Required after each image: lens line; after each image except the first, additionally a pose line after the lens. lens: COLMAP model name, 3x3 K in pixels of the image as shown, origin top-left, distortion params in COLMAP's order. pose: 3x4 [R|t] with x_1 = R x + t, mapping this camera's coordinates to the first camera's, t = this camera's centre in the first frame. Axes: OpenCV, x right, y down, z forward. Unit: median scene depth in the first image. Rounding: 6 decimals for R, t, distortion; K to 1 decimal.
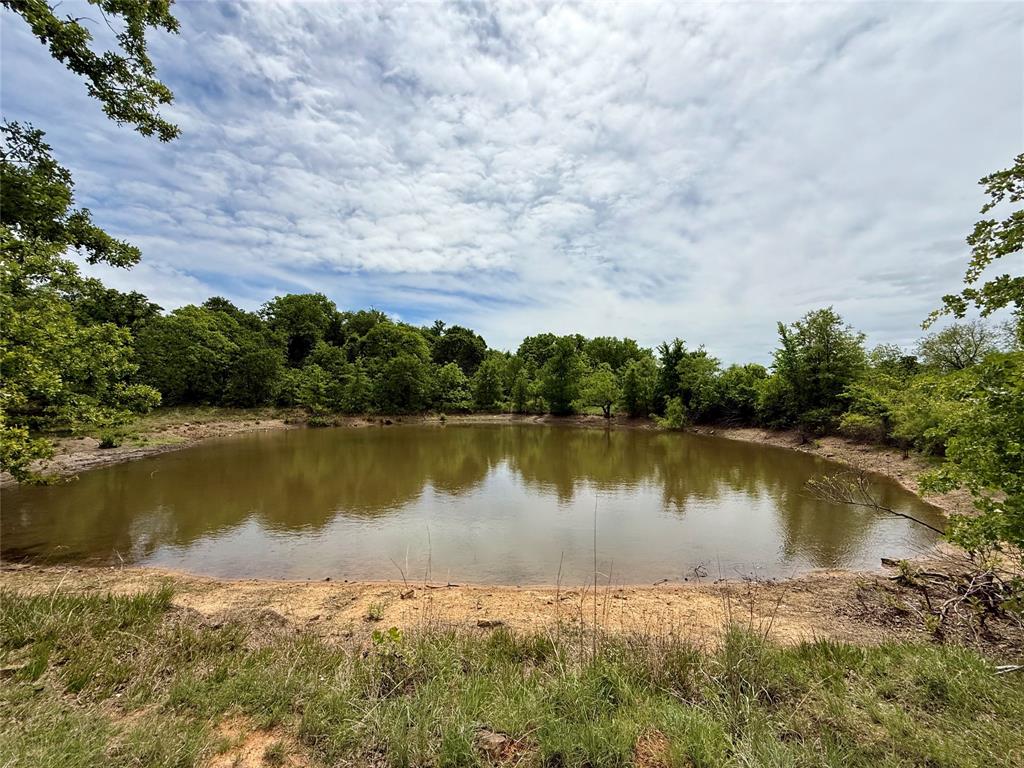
lens RADIAL K [[409.9, 0, 511.9], [0, 409.9, 379.6], [0, 0, 1]] dist [-0.003446, 0.000095]
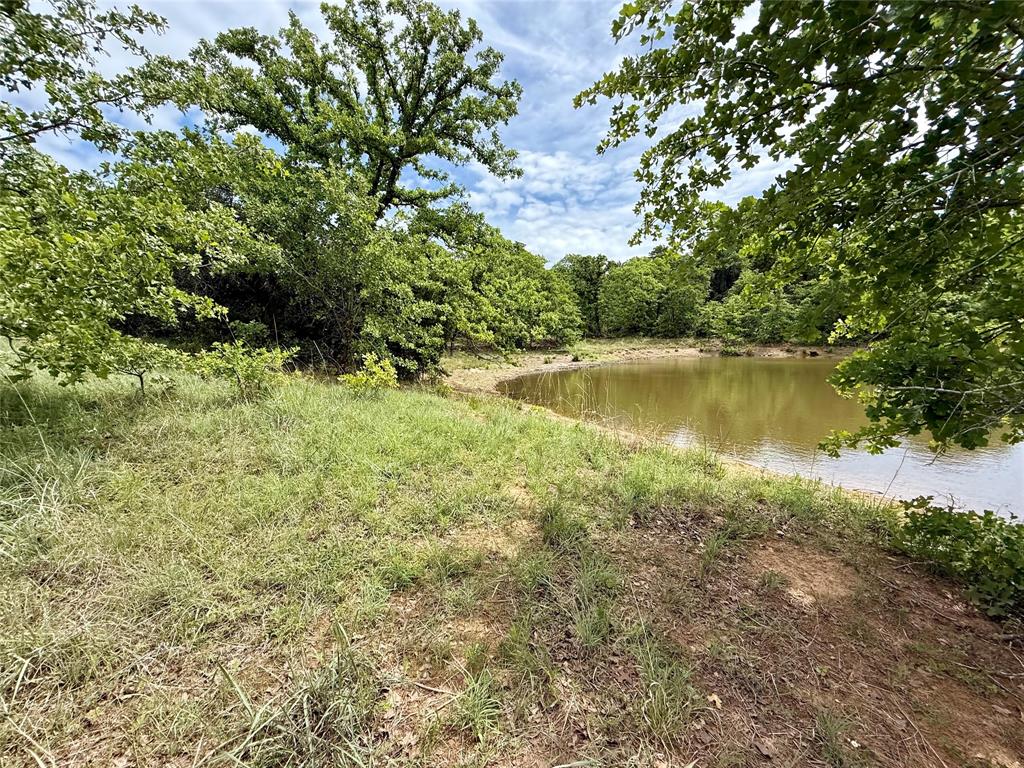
lens RADIAL K [[409.9, 0, 511.7], [0, 409.9, 387.5], [0, 0, 1]] dist [-0.003446, 0.000095]
pose [[0.528111, 0.089721, -0.844422, 0.118982], [0.057367, 0.988361, 0.140892, 0.016281], [0.847236, -0.122848, 0.516817, -0.020785]]
